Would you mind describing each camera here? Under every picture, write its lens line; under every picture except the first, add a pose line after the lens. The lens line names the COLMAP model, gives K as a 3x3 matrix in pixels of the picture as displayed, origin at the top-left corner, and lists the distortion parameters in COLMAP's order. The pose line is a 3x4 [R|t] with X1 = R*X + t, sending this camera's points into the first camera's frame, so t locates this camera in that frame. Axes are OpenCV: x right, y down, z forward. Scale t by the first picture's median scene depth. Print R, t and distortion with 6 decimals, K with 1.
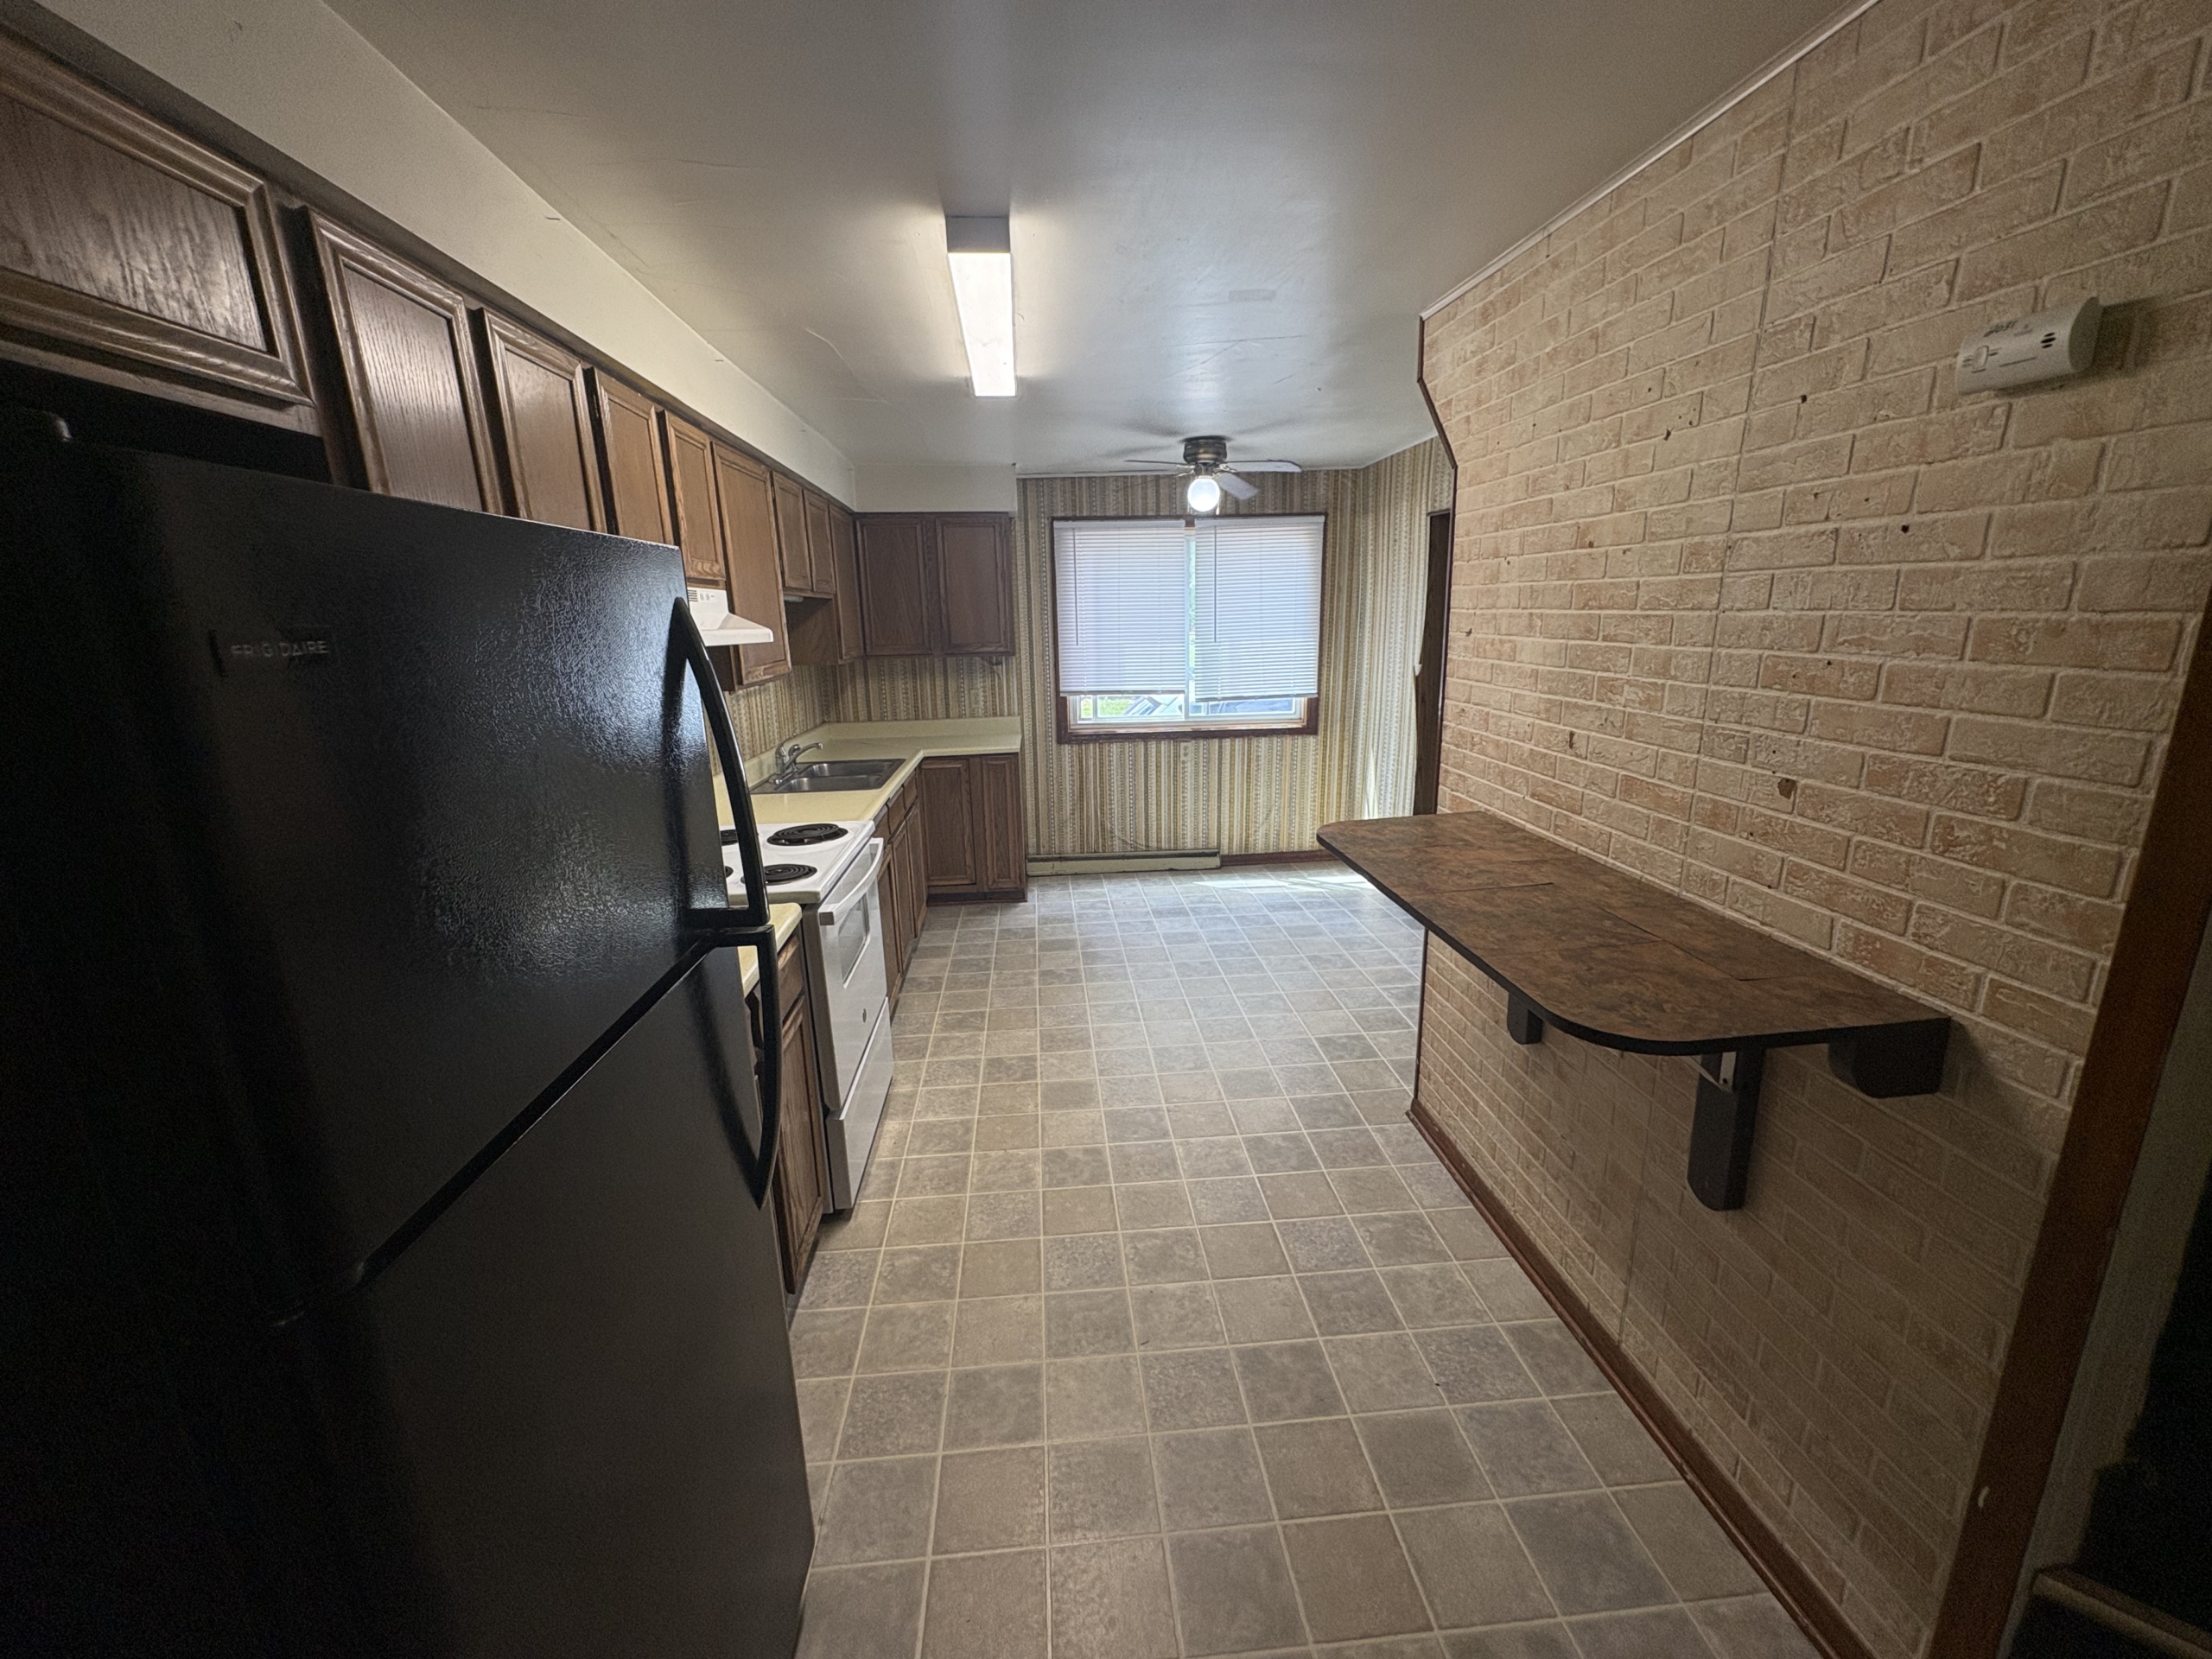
lens RADIAL K [[892.2, 0, 1105.0], [0, 892.2, 831.4], [0, 0, 1]] dist [-0.000935, -0.000165]
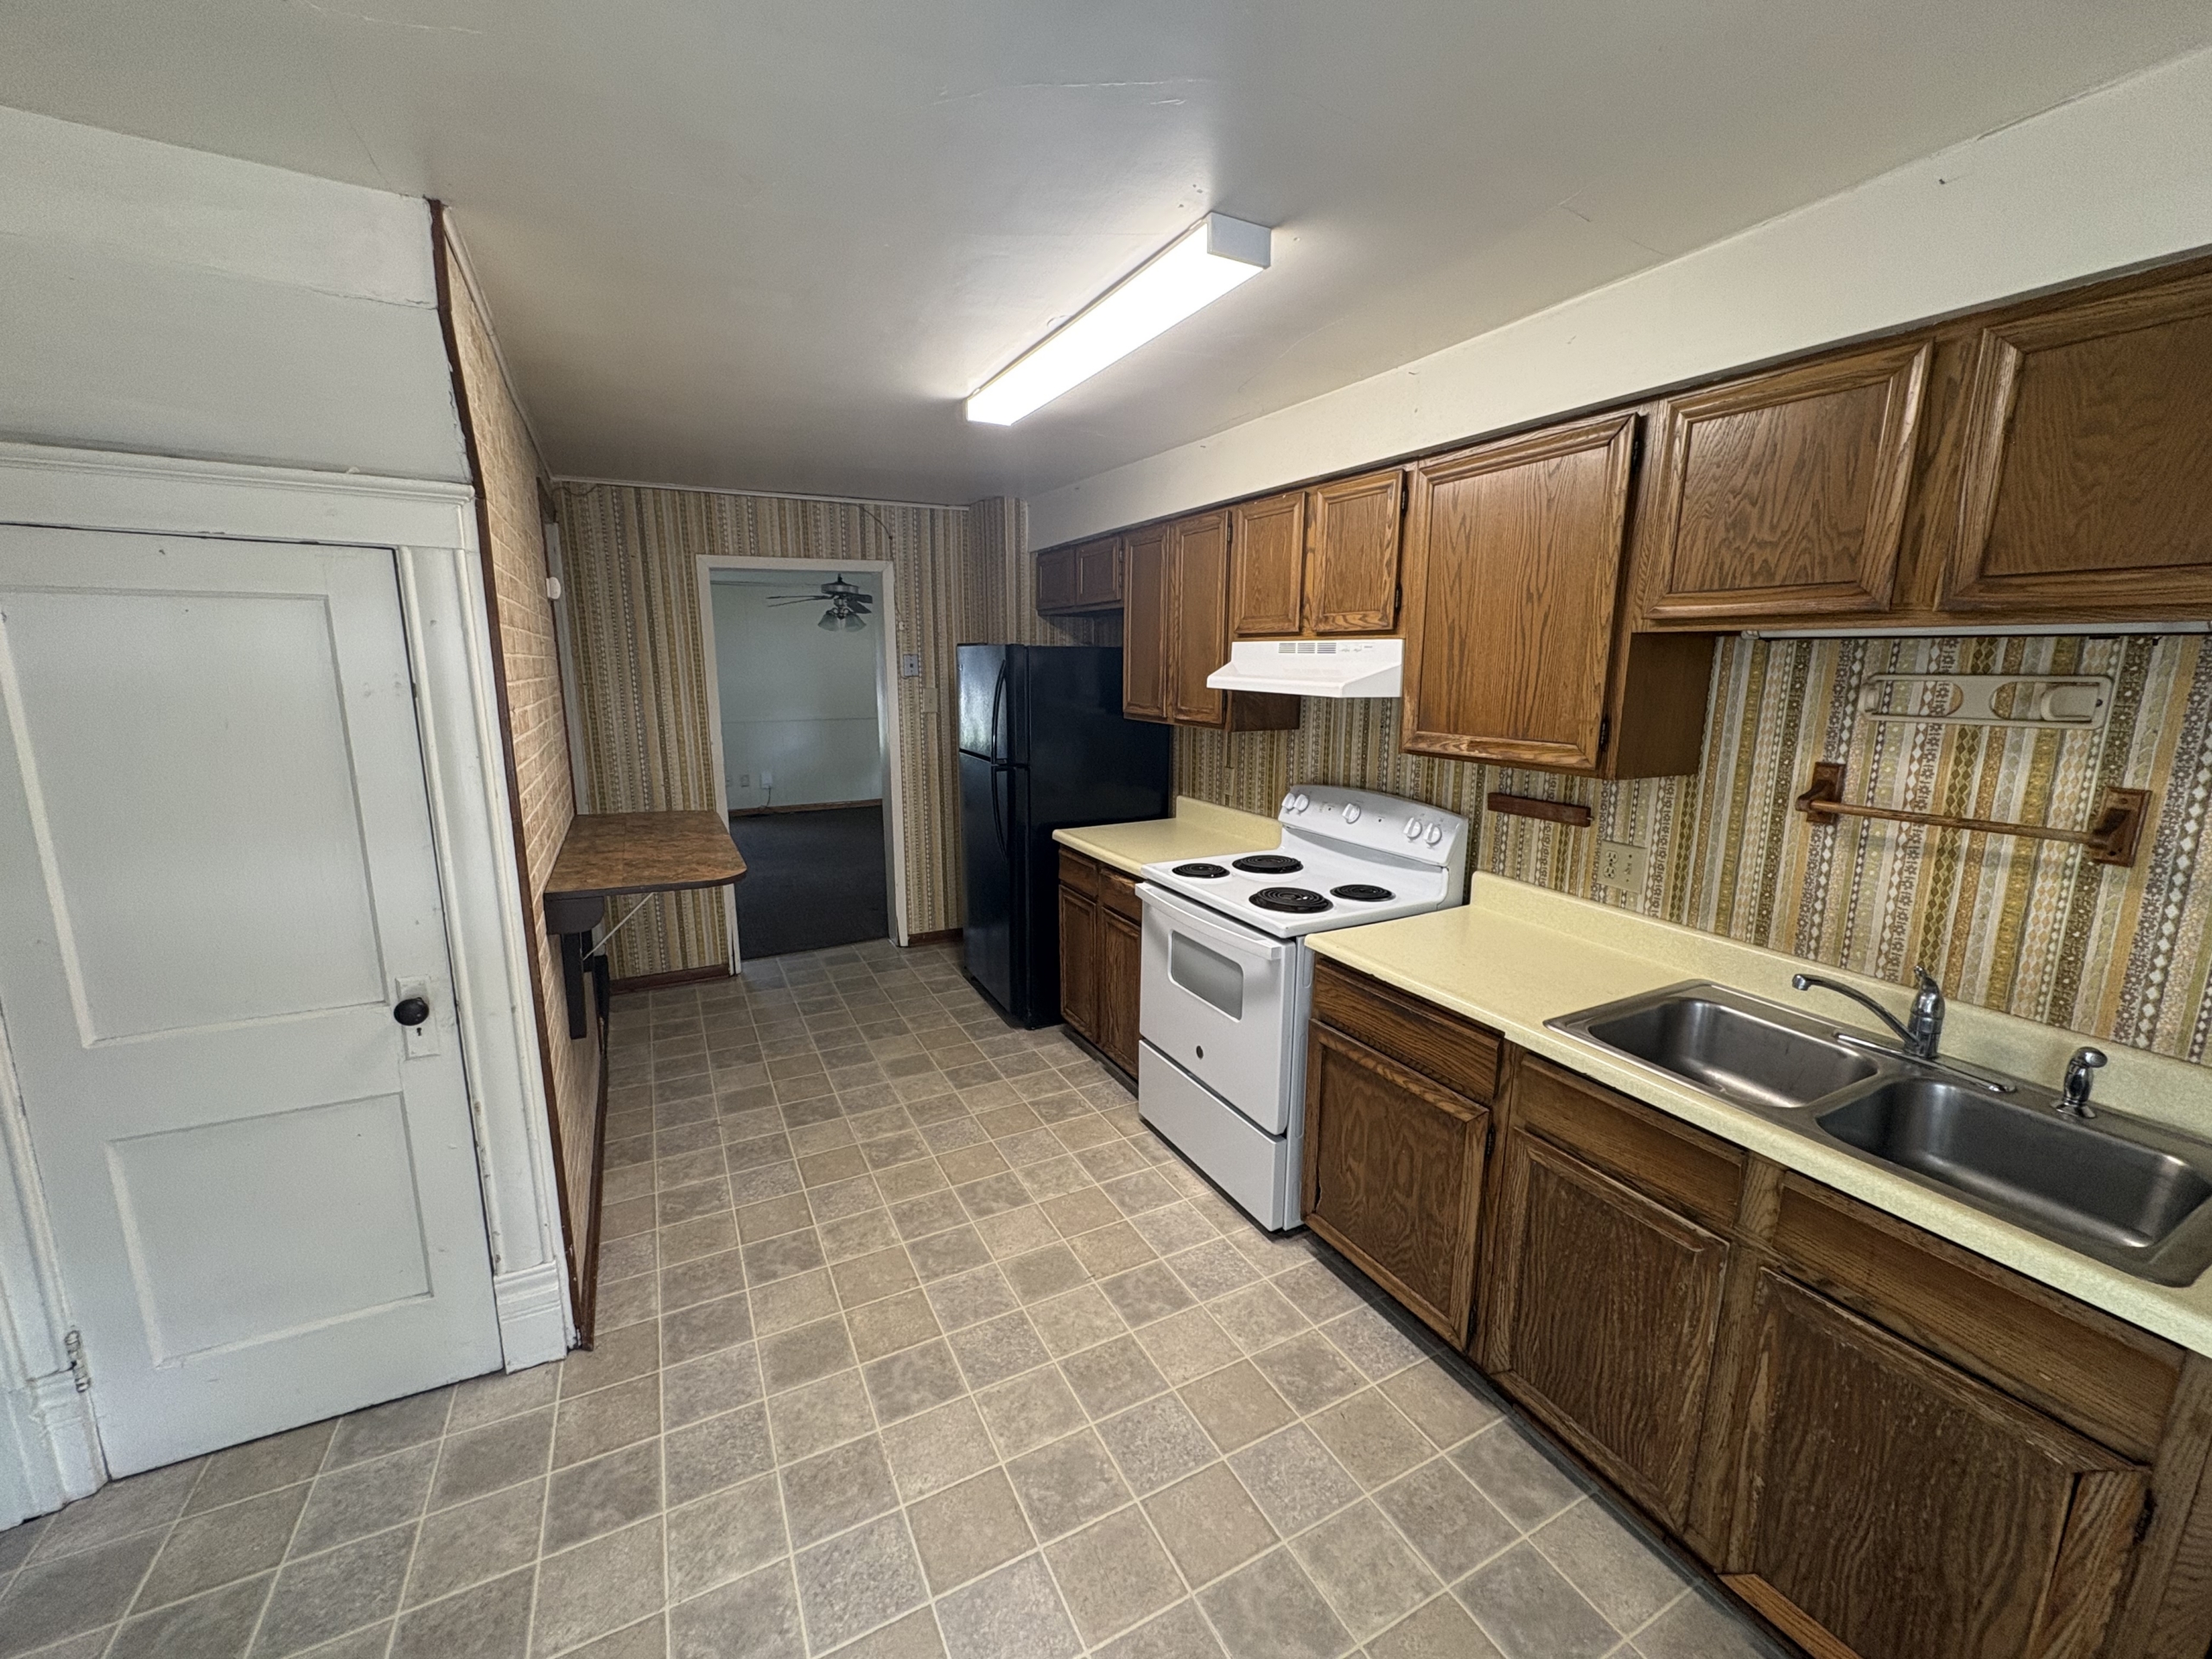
lens RADIAL K [[892.2, 0, 1109.4], [0, 892.2, 828.5], [0, 0, 1]] dist [-0.000935, -0.000165]
pose [[-0.921820, 0.094453, -0.375933, 0.195048], [-0.073614, 0.909546, 0.409032, -0.453870], [0.380563, 0.404728, -0.831485, 1.752143]]
